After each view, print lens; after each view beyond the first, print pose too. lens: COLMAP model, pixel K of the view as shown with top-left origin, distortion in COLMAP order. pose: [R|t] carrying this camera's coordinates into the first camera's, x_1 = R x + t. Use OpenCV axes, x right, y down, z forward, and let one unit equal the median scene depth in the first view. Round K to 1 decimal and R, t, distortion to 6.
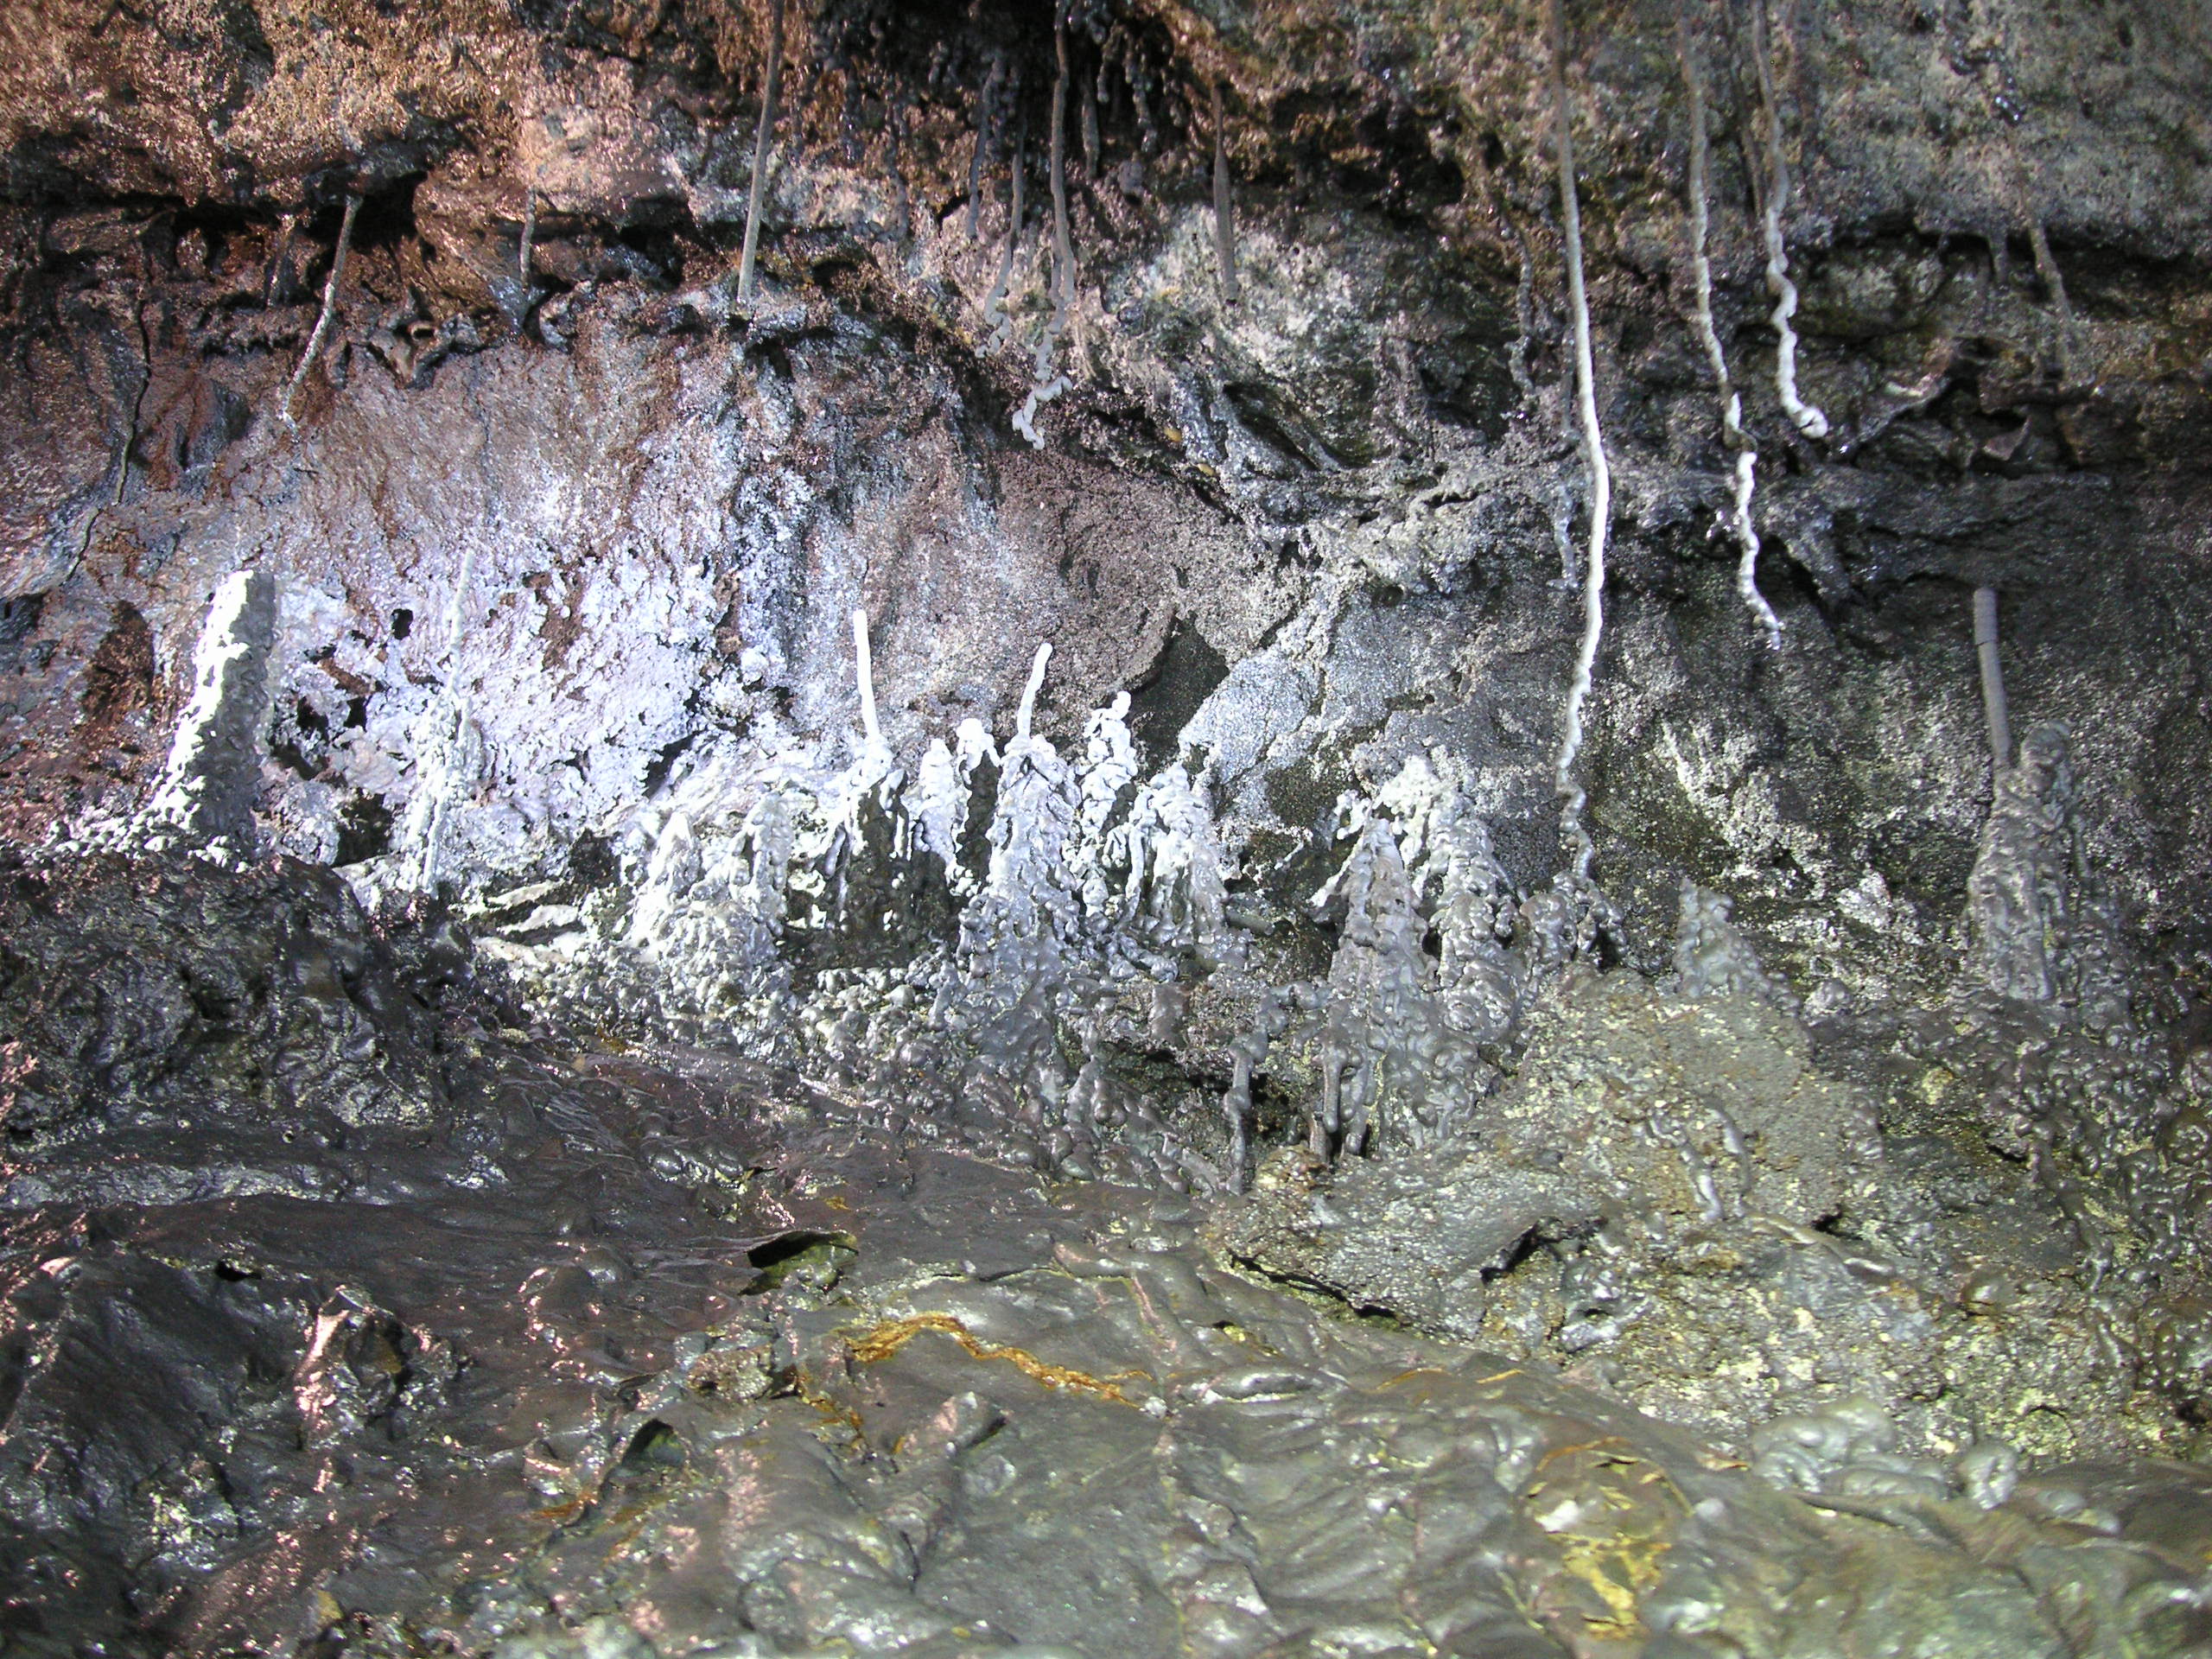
lens RADIAL K [[2449.4, 0, 1109.9], [0, 2449.4, 829.0], [0, 0, 1]] dist [-0.157823, 0.000000]
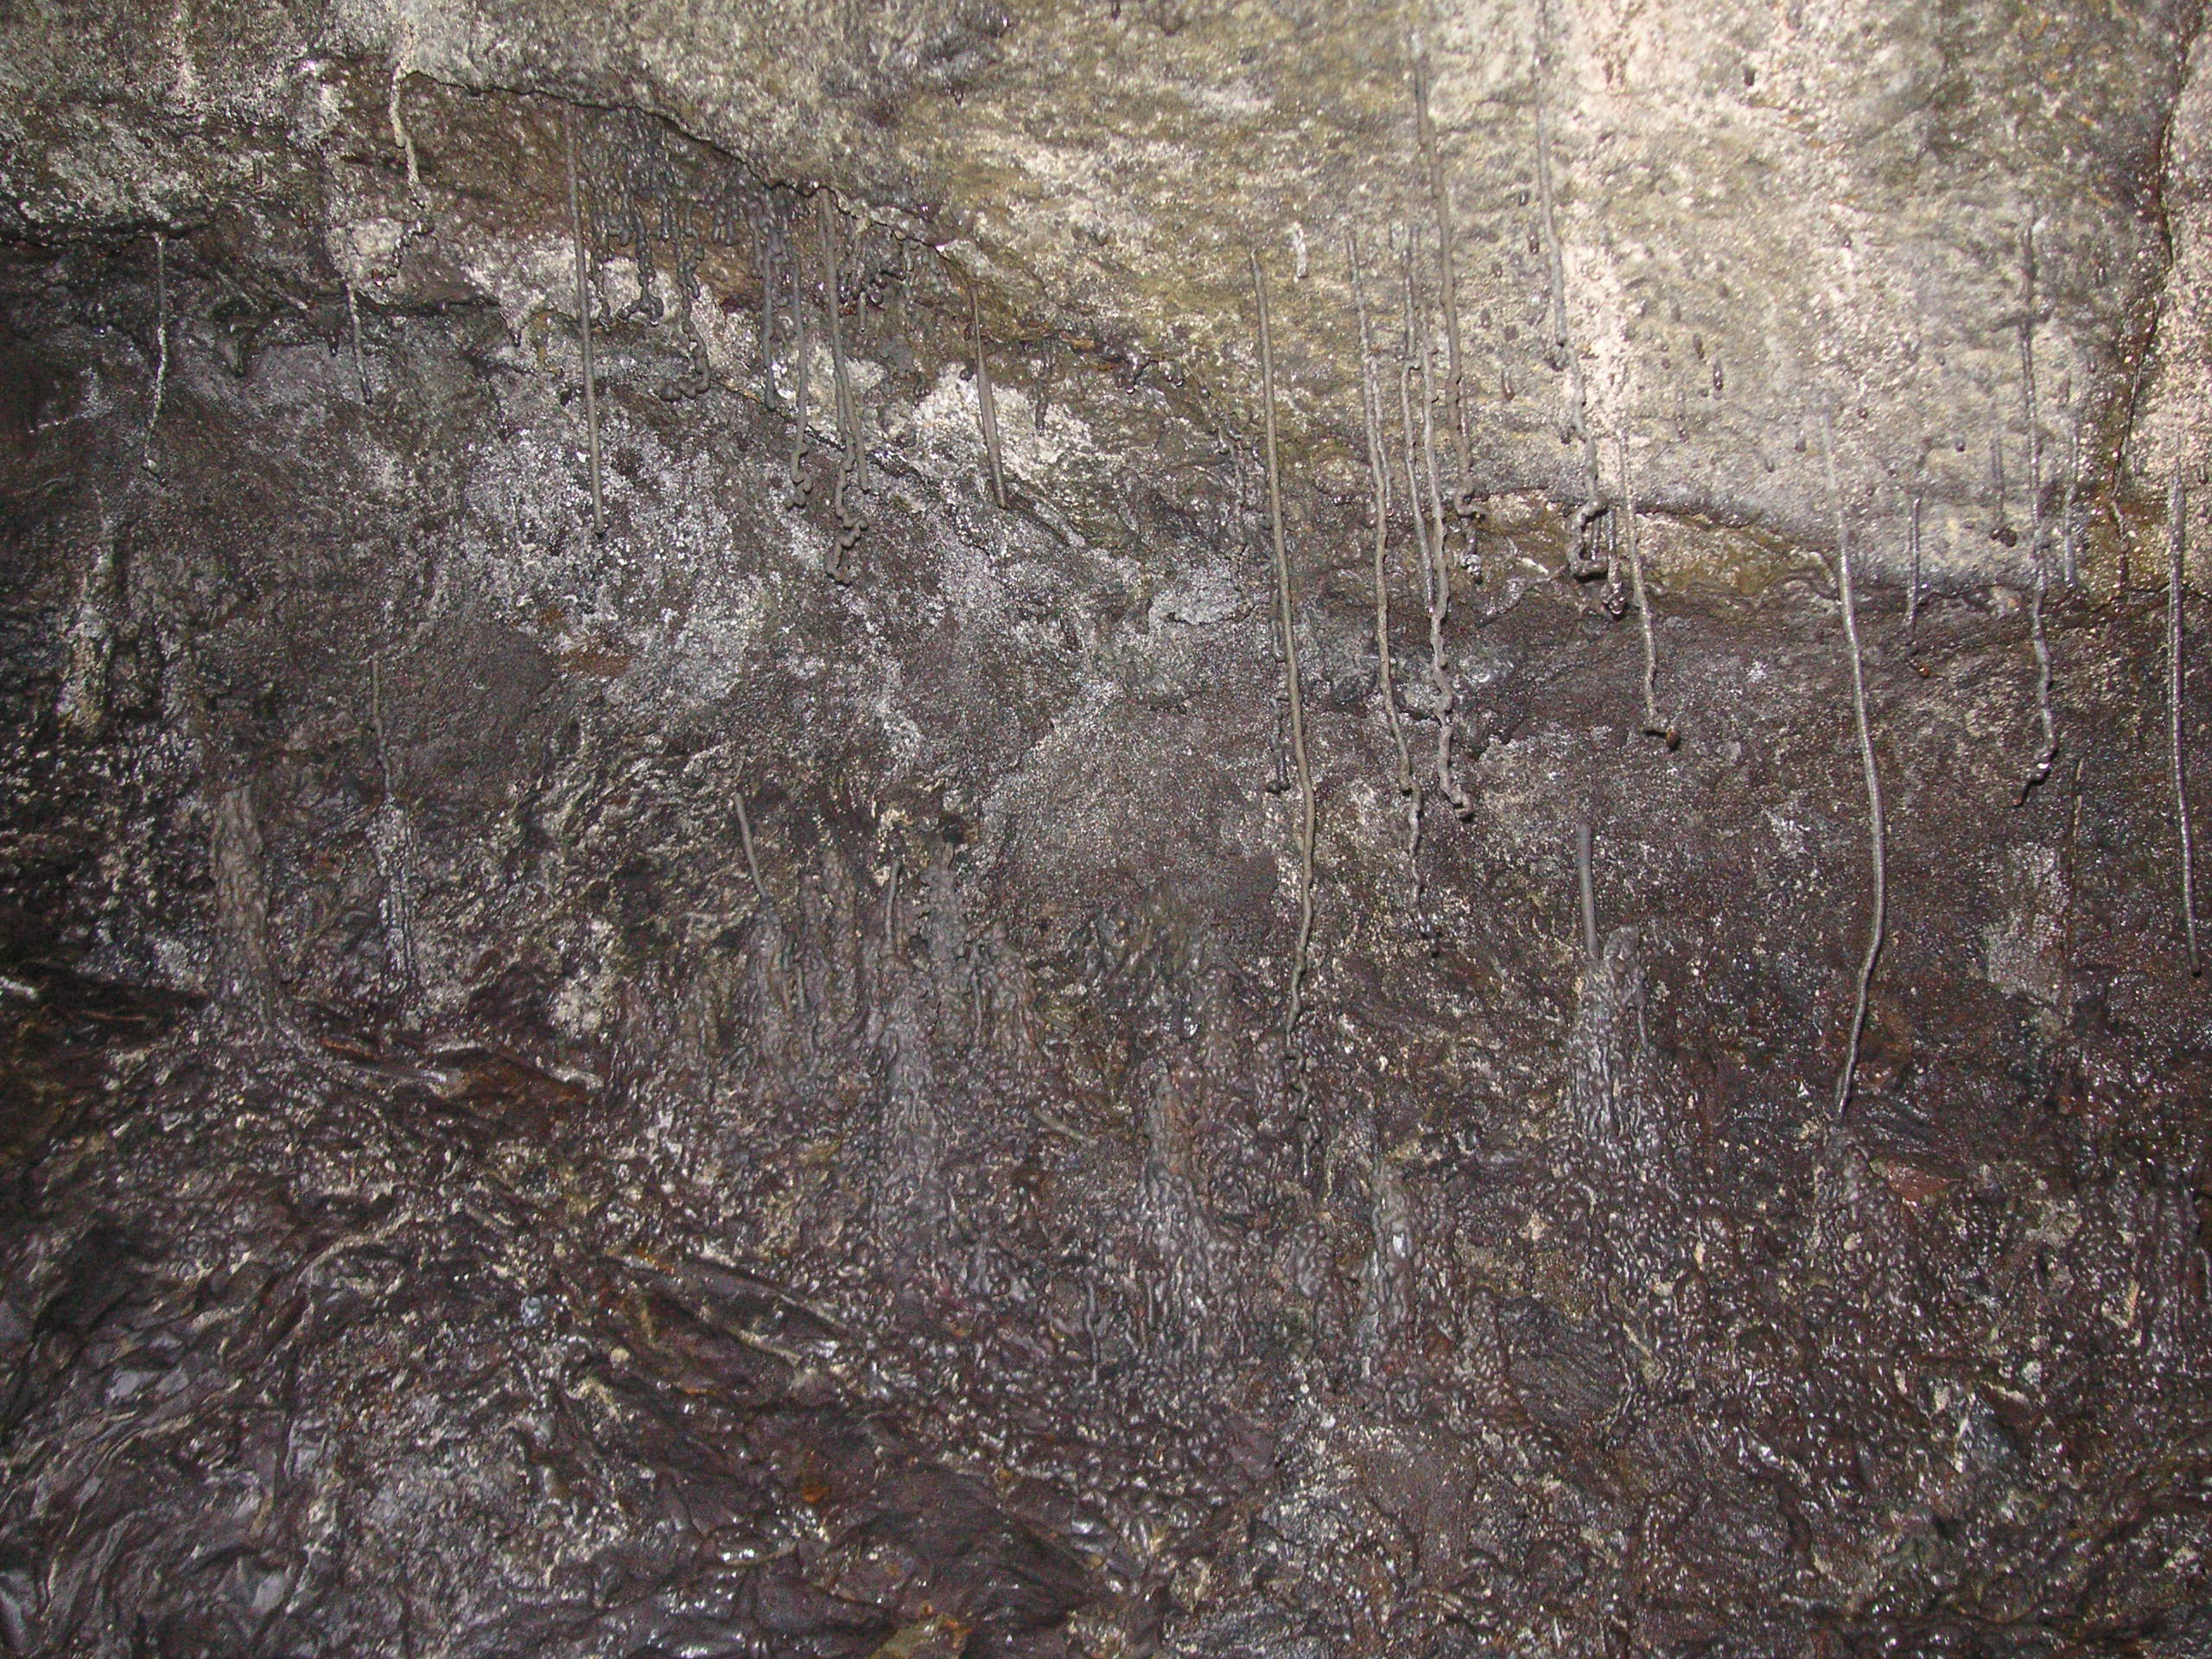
lens RADIAL K [[2449.4, 0, 1104.0], [0, 2449.4, 831.7], [0, 0, 1]] dist [-0.157823, 0.000000]
pose [[0.987531, -0.109446, 0.113153, -0.054344], [0.054610, 0.912318, 0.405825, -0.533547], [-0.147648, -0.394586, 0.906919, -0.186916]]
